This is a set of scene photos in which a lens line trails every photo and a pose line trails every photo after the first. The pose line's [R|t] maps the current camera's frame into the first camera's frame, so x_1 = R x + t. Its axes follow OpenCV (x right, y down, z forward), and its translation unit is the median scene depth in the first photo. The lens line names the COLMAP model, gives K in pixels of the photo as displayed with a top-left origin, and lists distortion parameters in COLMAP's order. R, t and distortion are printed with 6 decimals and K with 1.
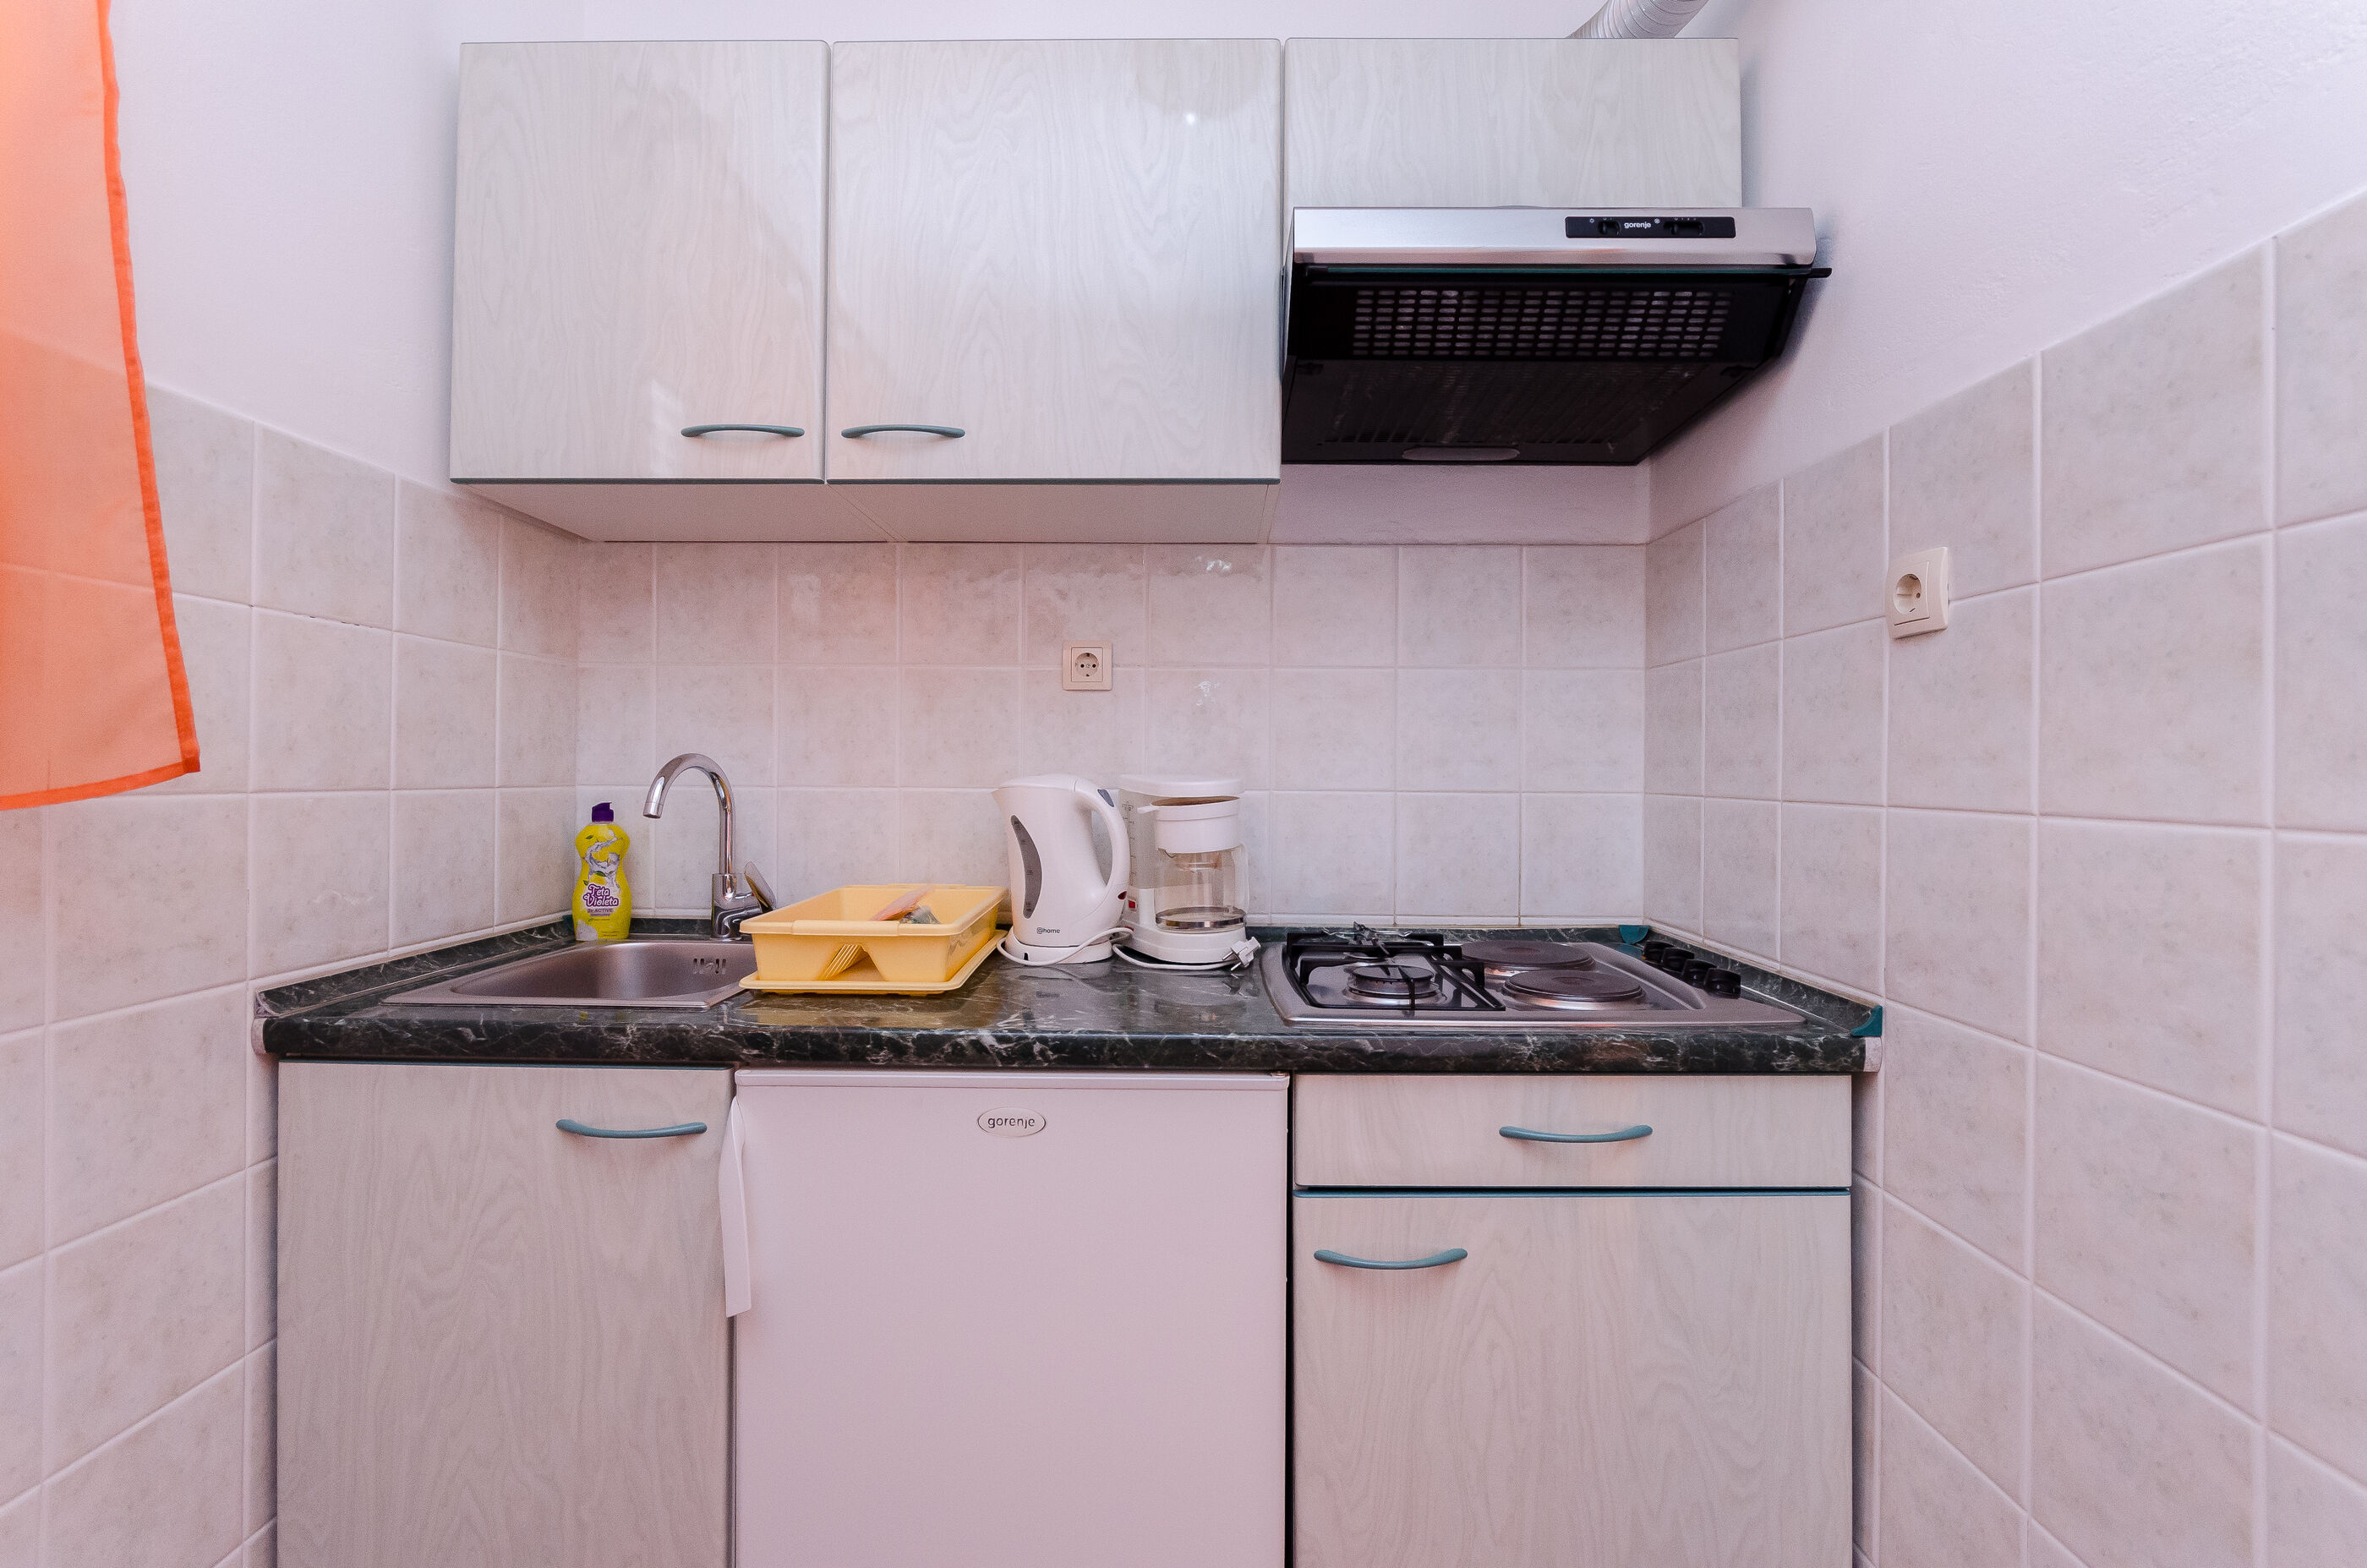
lens RADIAL K [[1035.8, 0, 1183.5], [0, 1035.8, 784.0], [0, 0, 1]] dist [-0.004915, 0.000962]
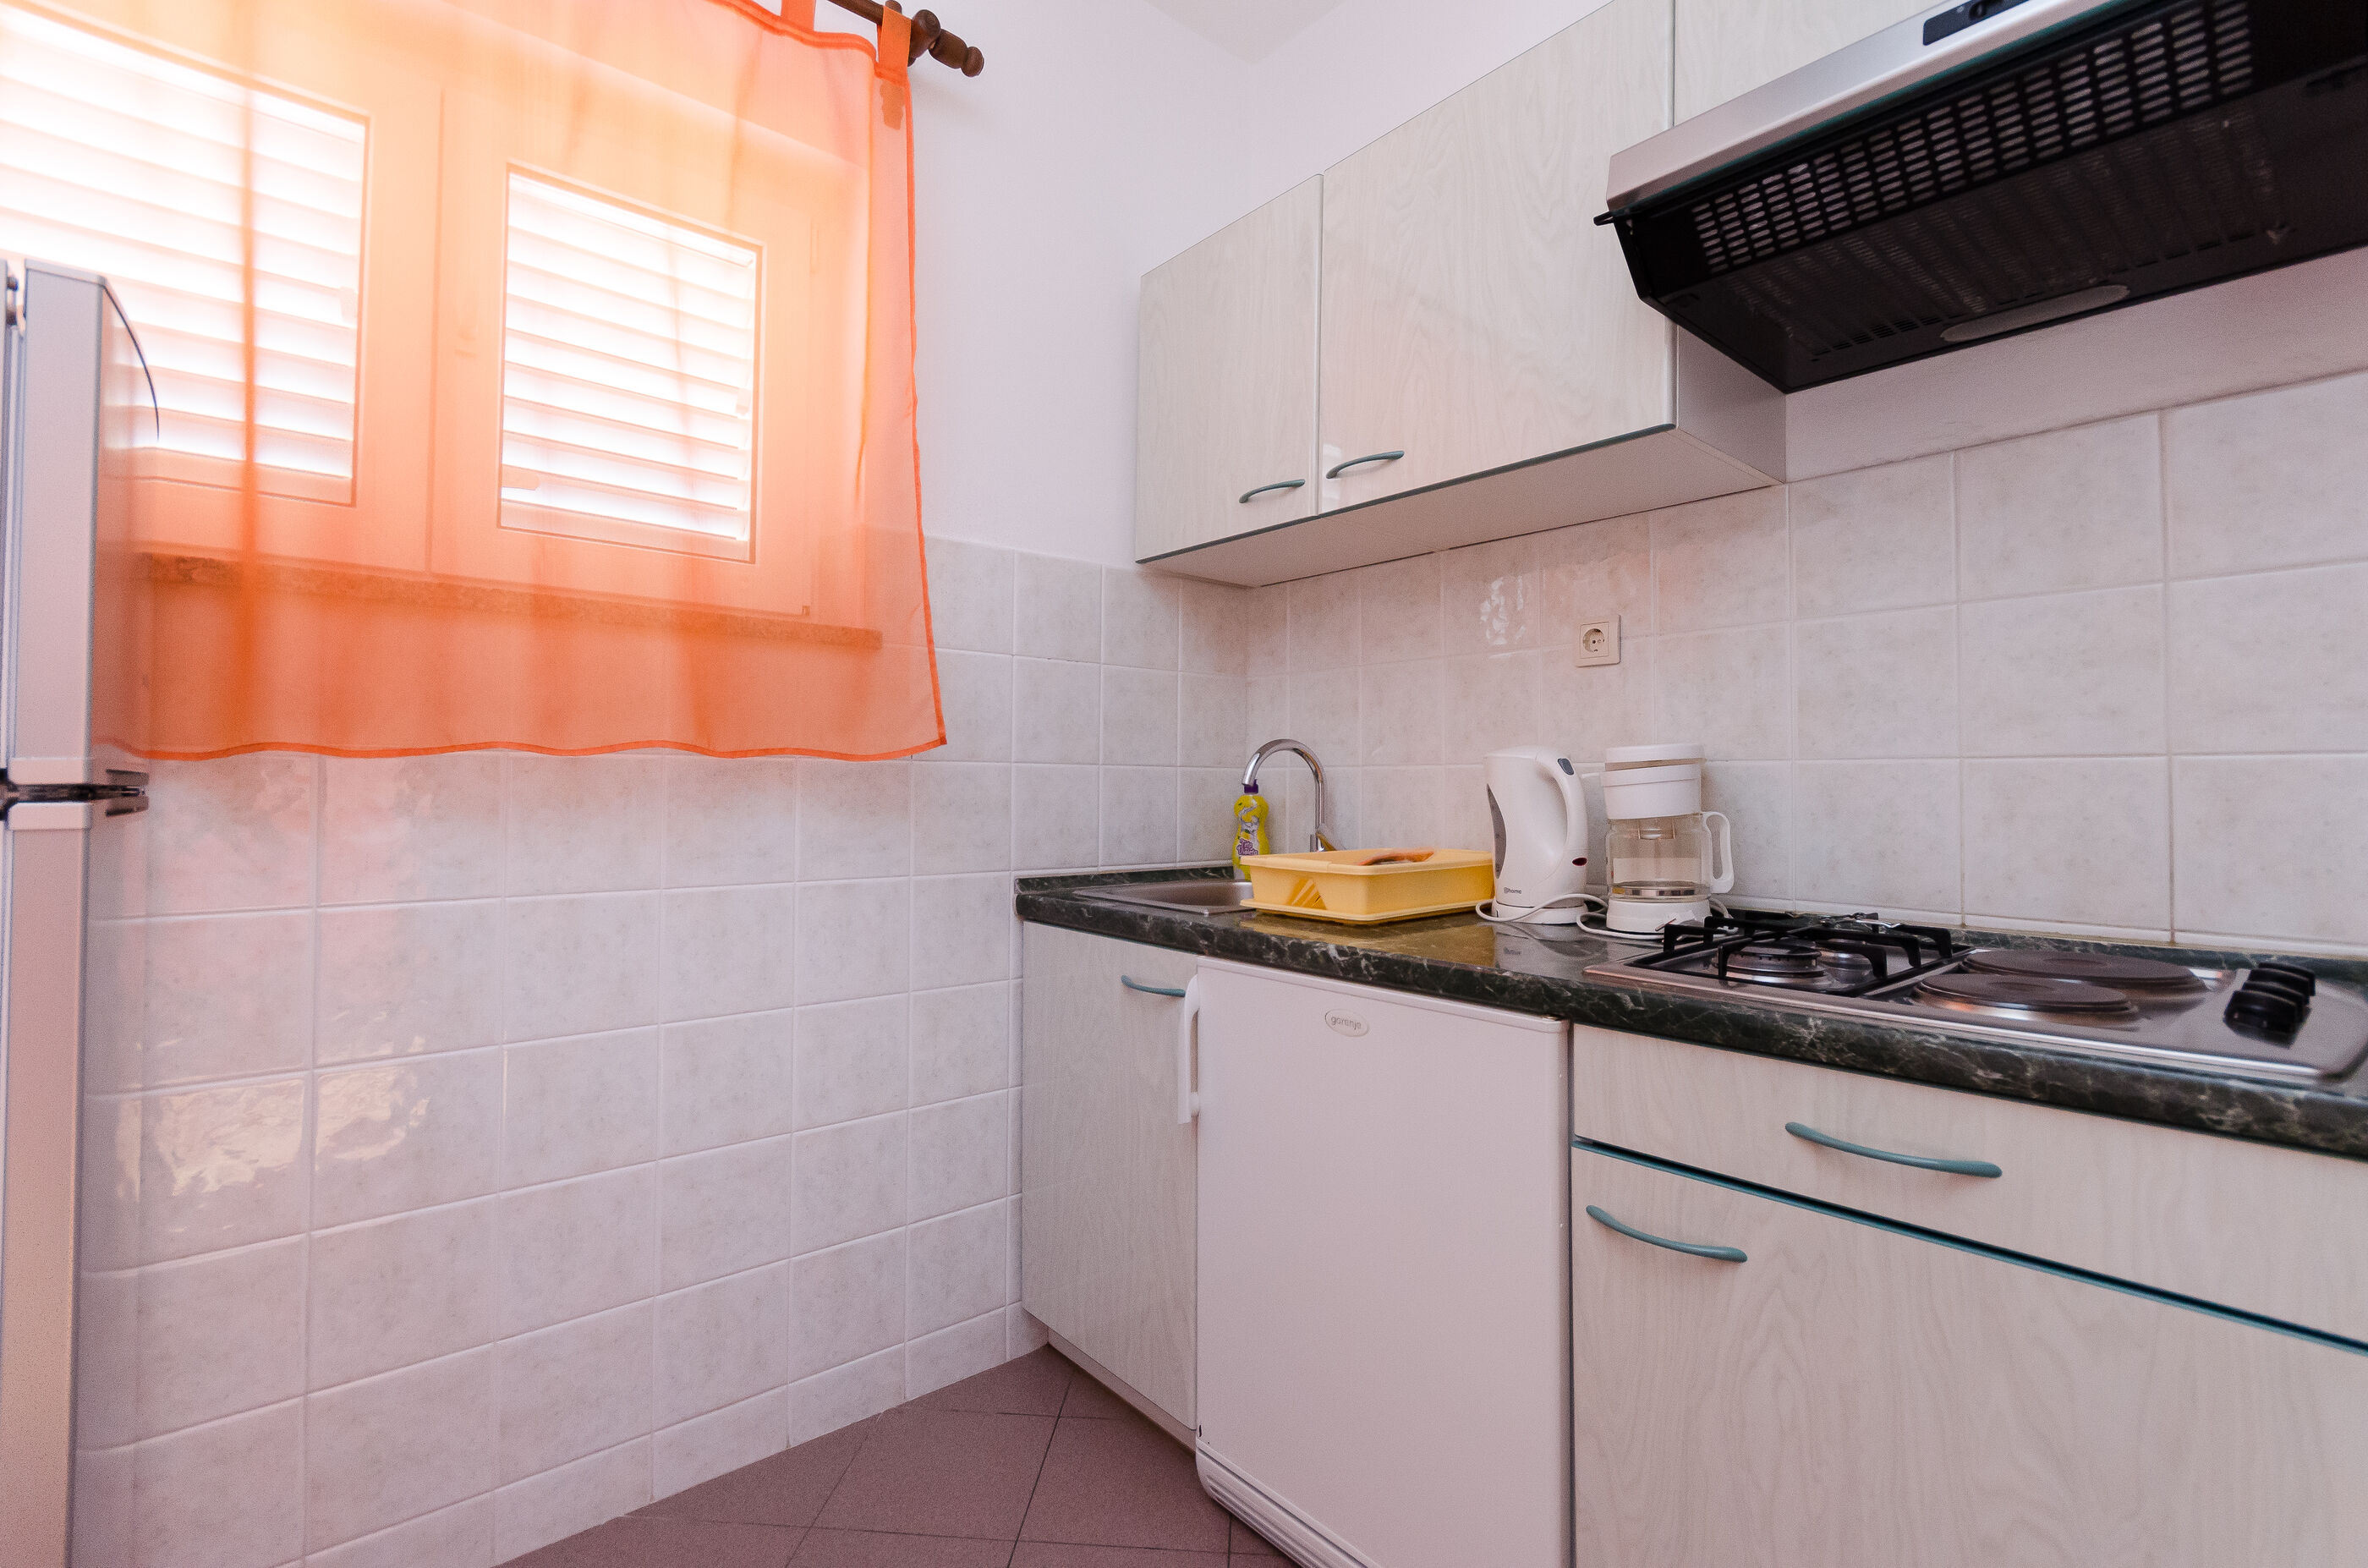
lens RADIAL K [[1063.1, 0, 1253.2], [0, 1063.1, 782.0], [0, 0, 1]] dist [-0.000578, -0.000254]
pose [[0.685794, -0.008883, -0.727741, 0.589480], [-0.007739, 0.999780, -0.019497, 0.063585], [0.727754, 0.019003, 0.685575, 0.060395]]
